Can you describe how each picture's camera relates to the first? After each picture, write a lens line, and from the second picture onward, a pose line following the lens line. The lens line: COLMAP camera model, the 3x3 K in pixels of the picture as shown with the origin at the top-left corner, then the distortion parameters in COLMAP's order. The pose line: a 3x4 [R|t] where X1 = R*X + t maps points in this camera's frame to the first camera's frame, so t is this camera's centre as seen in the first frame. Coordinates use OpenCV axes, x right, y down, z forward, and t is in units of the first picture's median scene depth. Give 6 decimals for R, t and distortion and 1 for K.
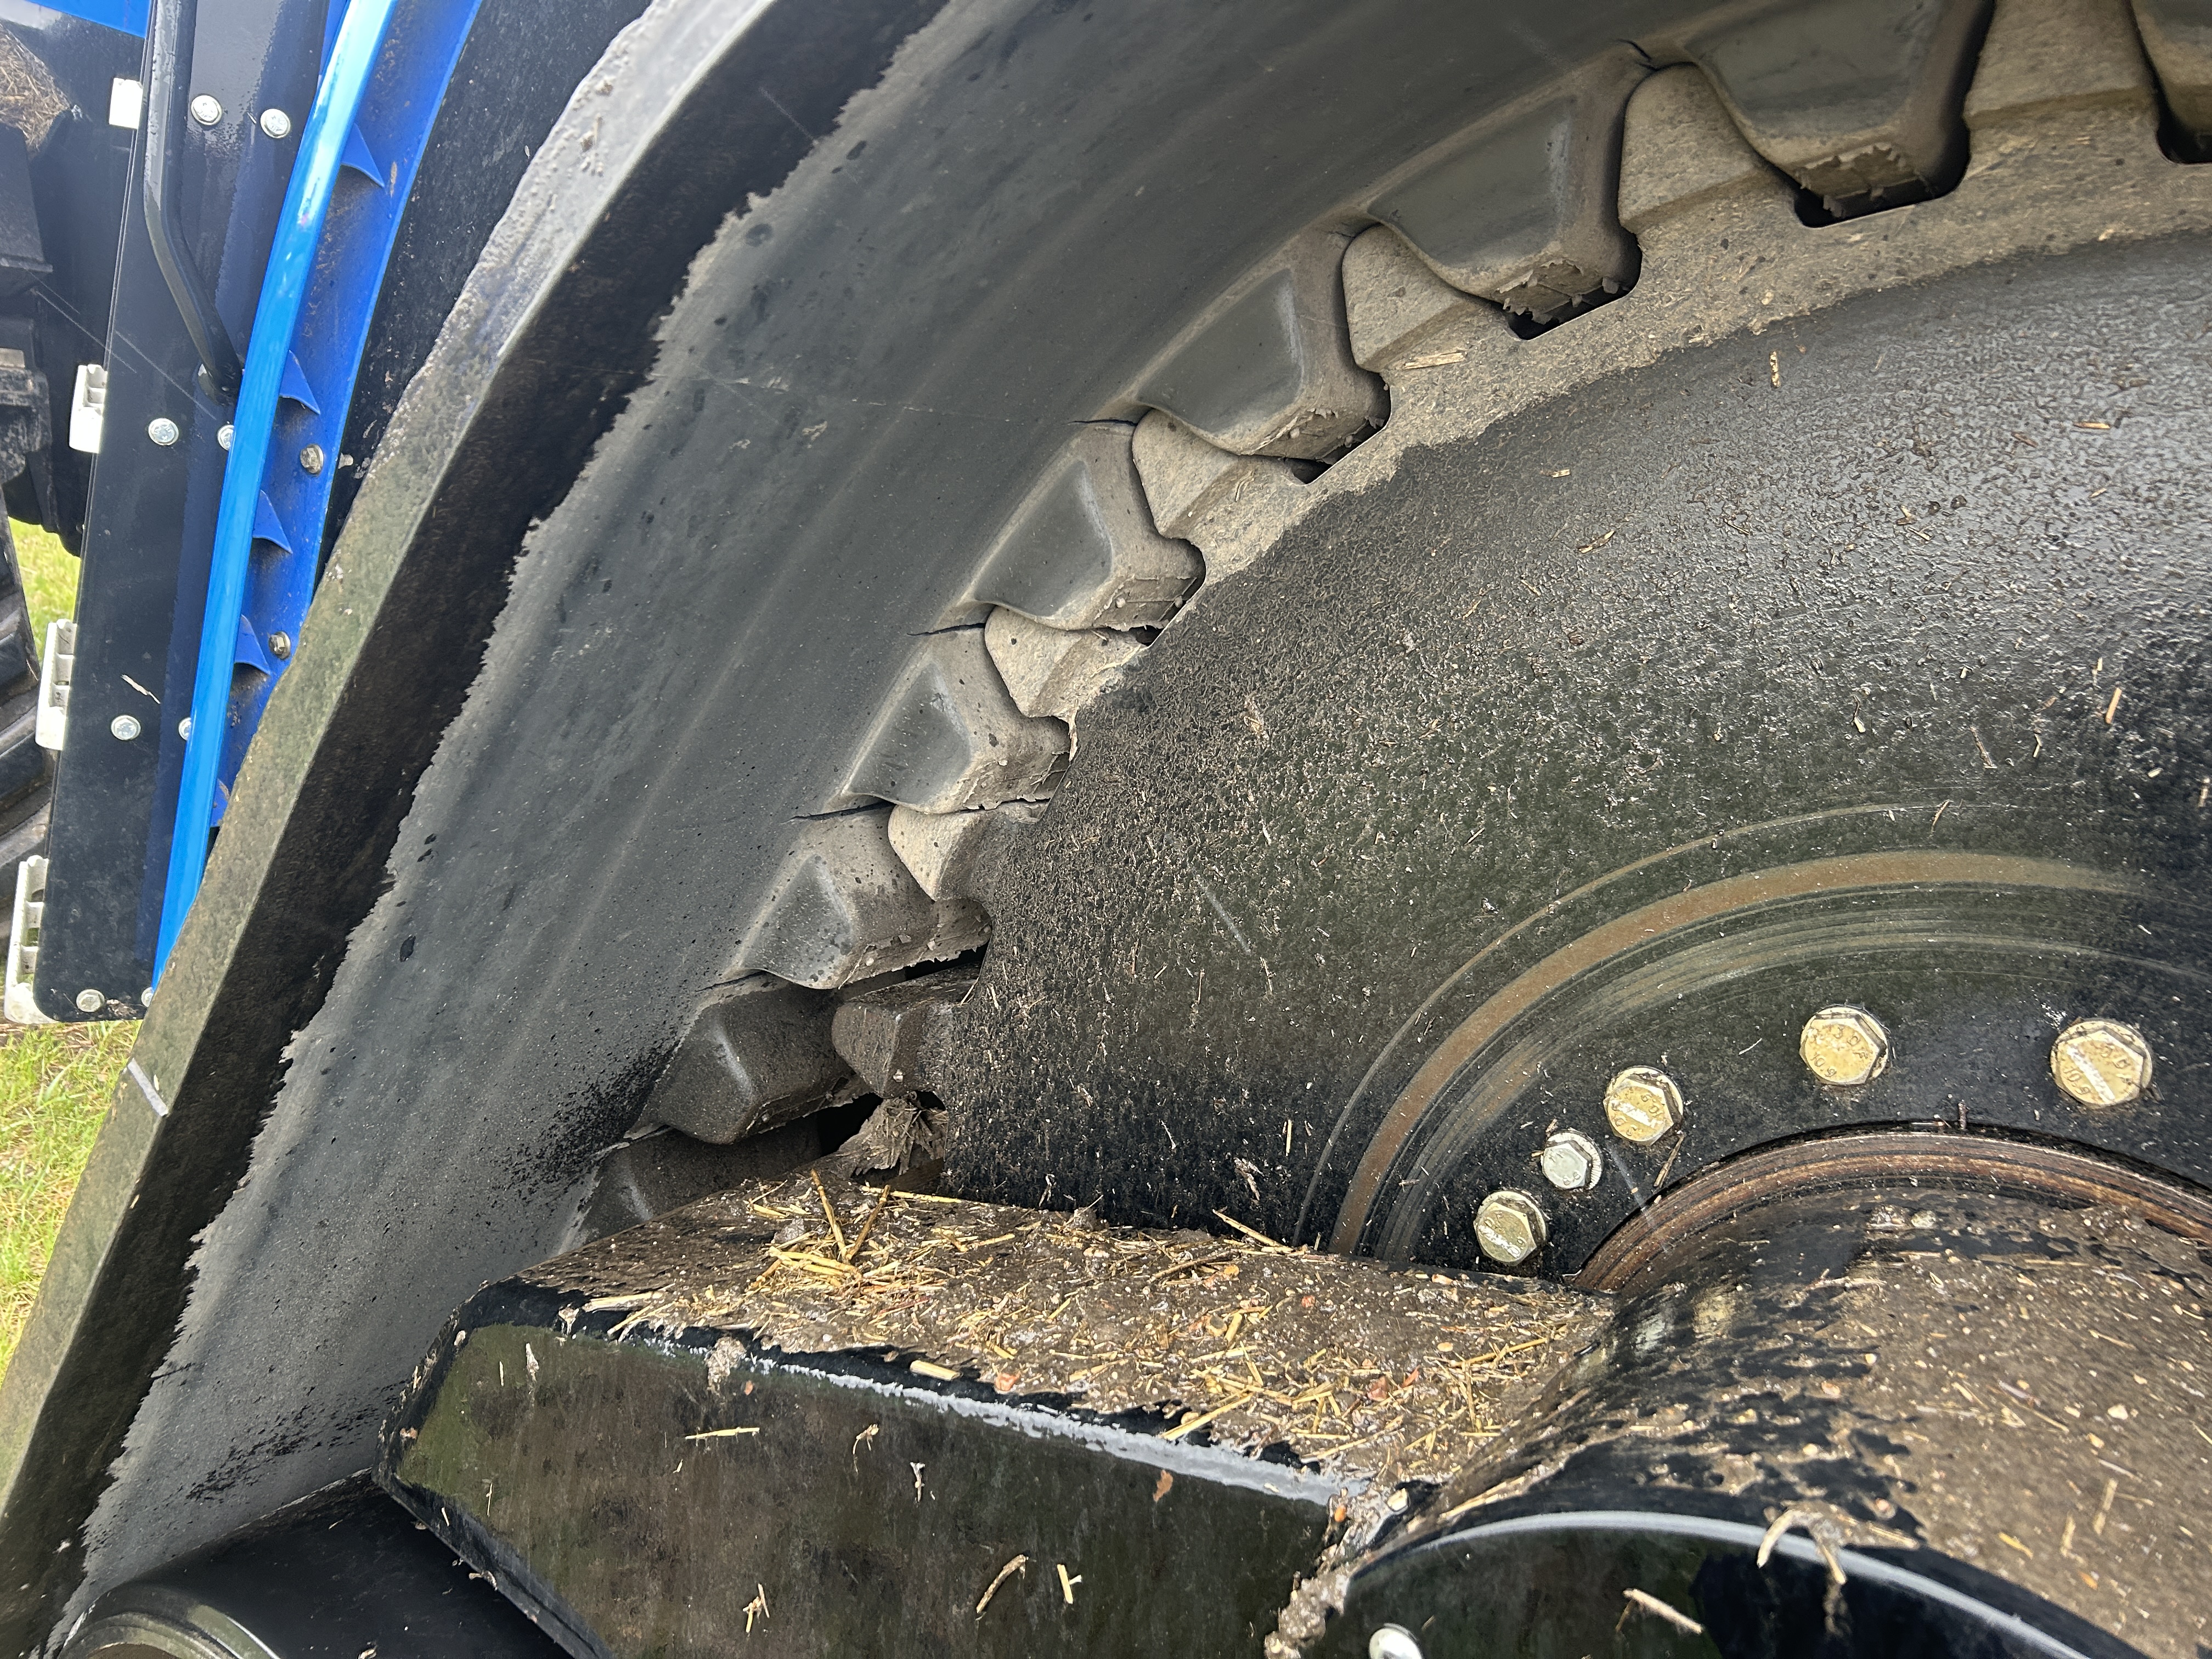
lens RADIAL K [[1675.8, 0, 1106.0], [0, 1675.8, 829.5], [0, 0, 1]] dist [0.060572, -0.070257]
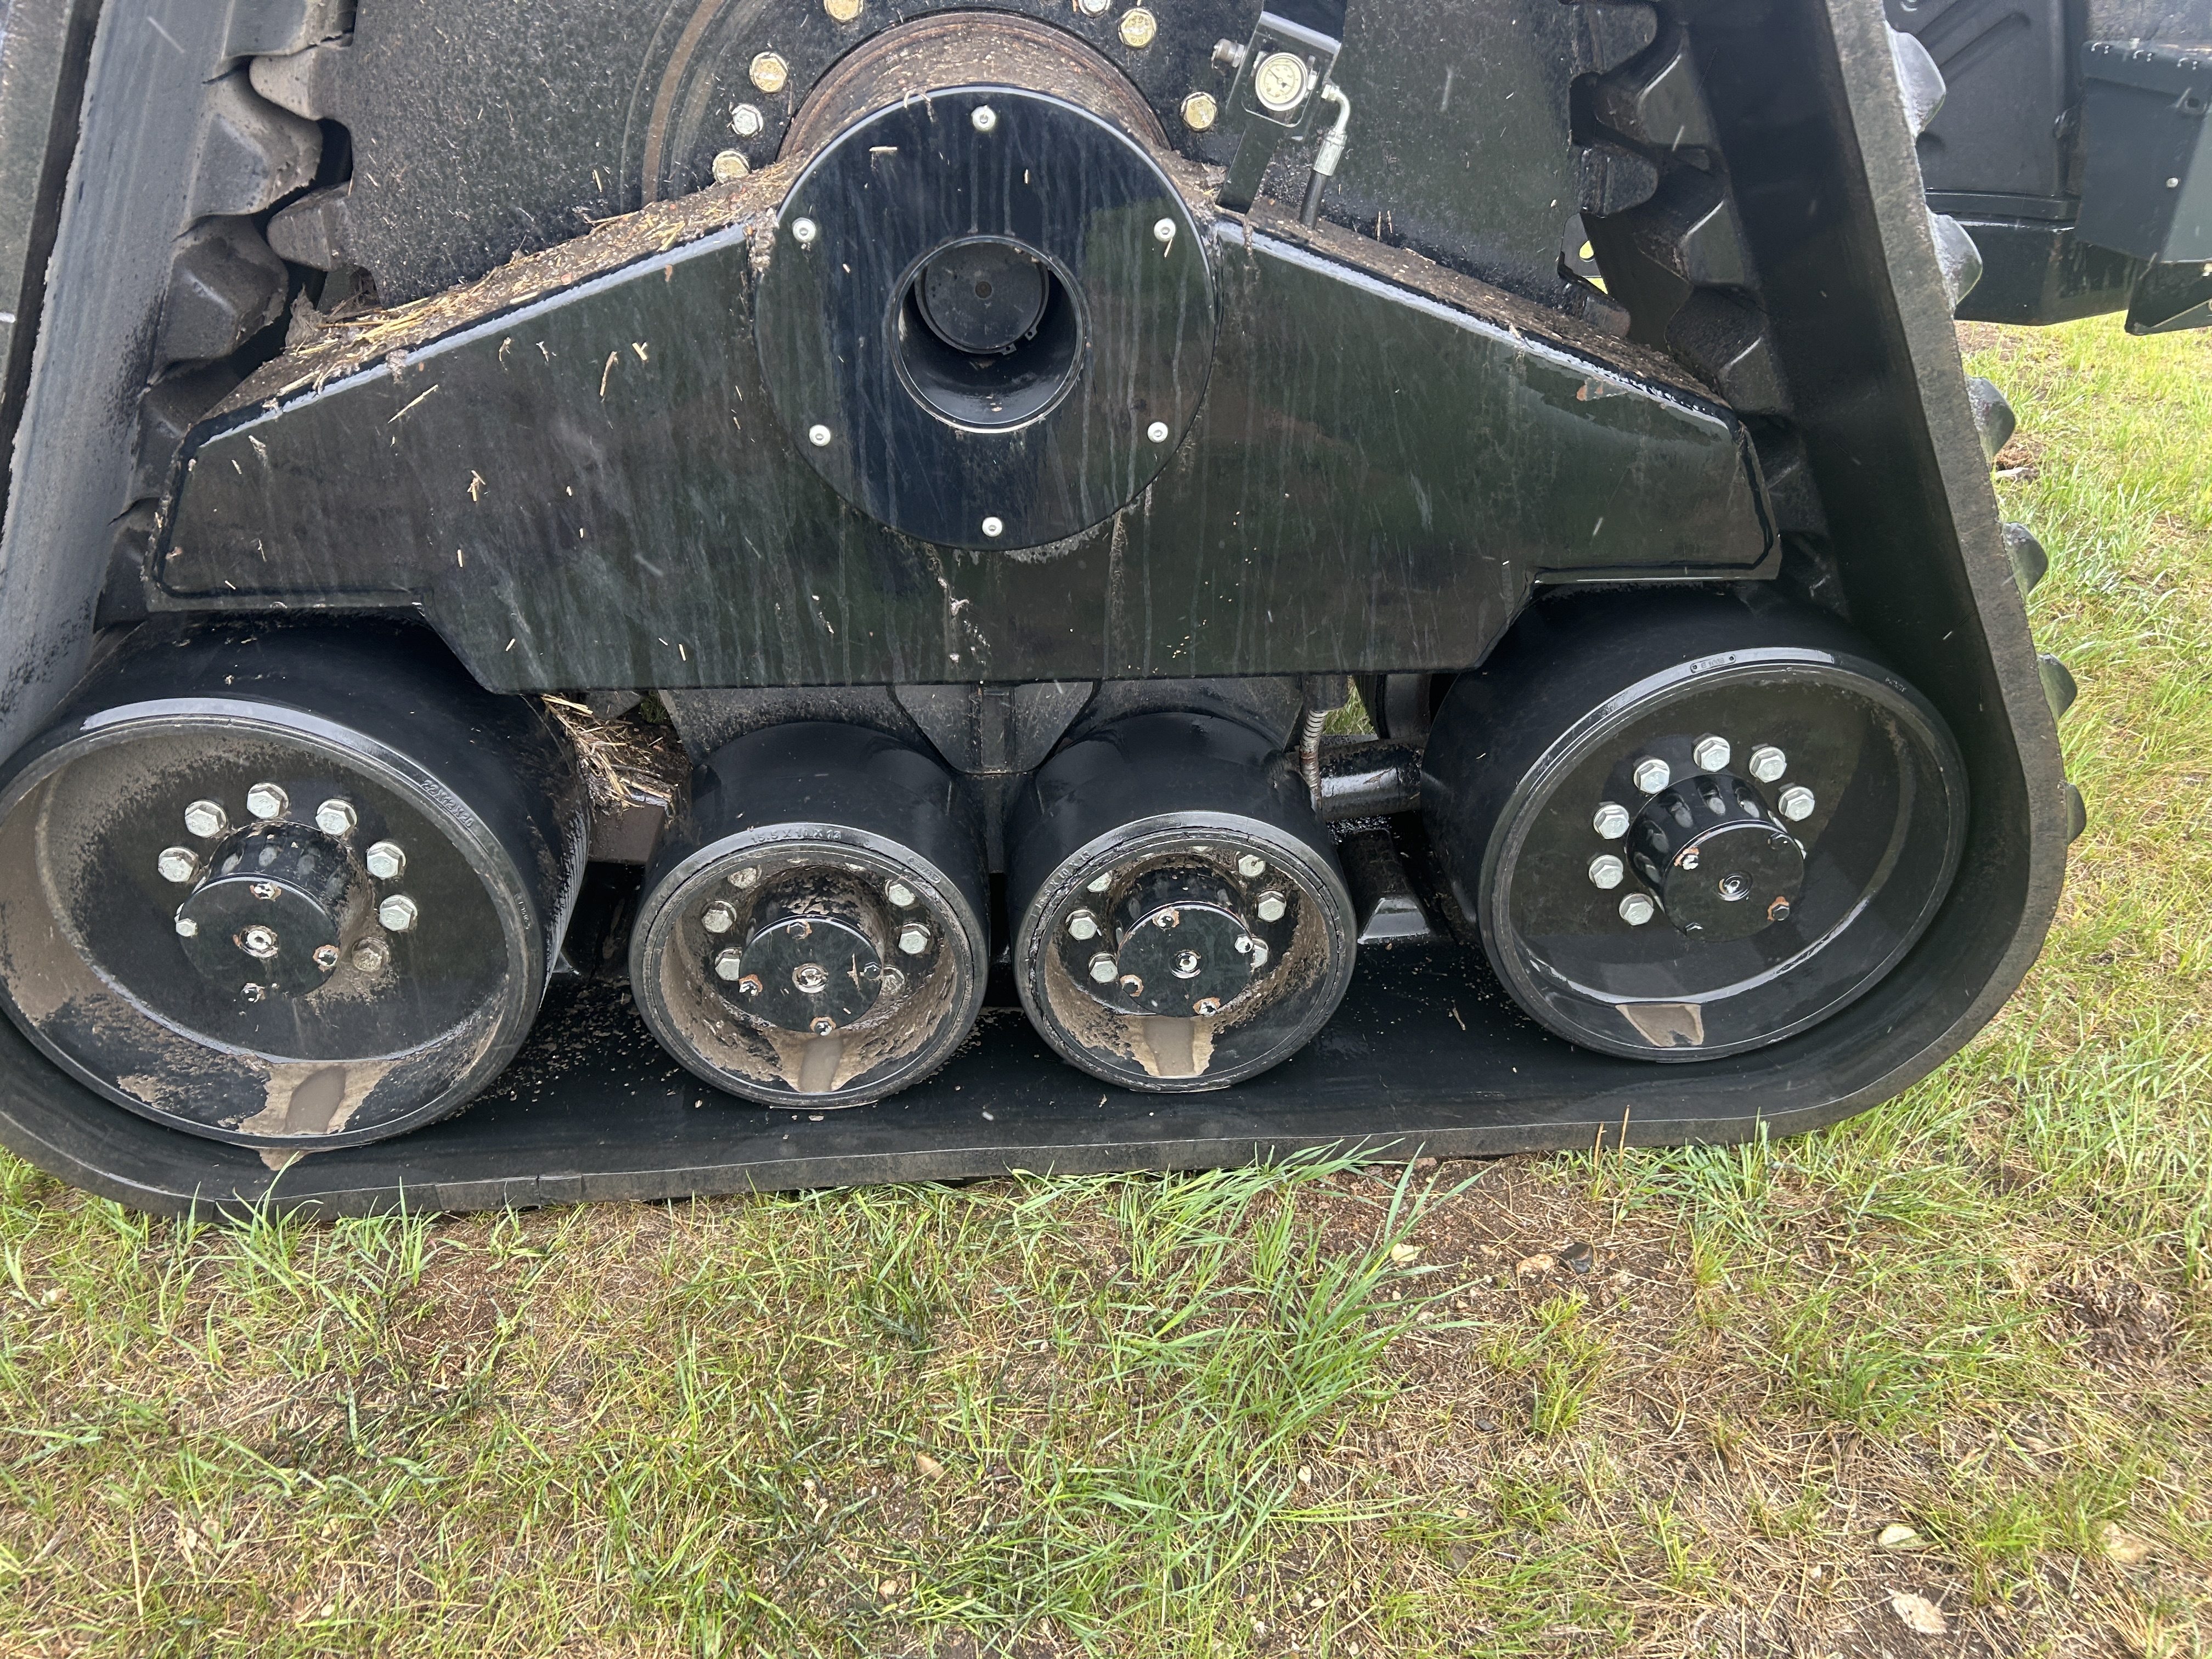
lens RADIAL K [[1771.1, 0, 1106.0], [0, 1771.1, 829.5], [0, 0, 1]] dist [0.040723, -0.012801]
pose [[0.754110, -0.474310, 0.454256, -1.272425], [0.308859, 0.866542, 0.392060, 0.388321], [-0.579590, -0.155356, 0.799963, -1.761625]]
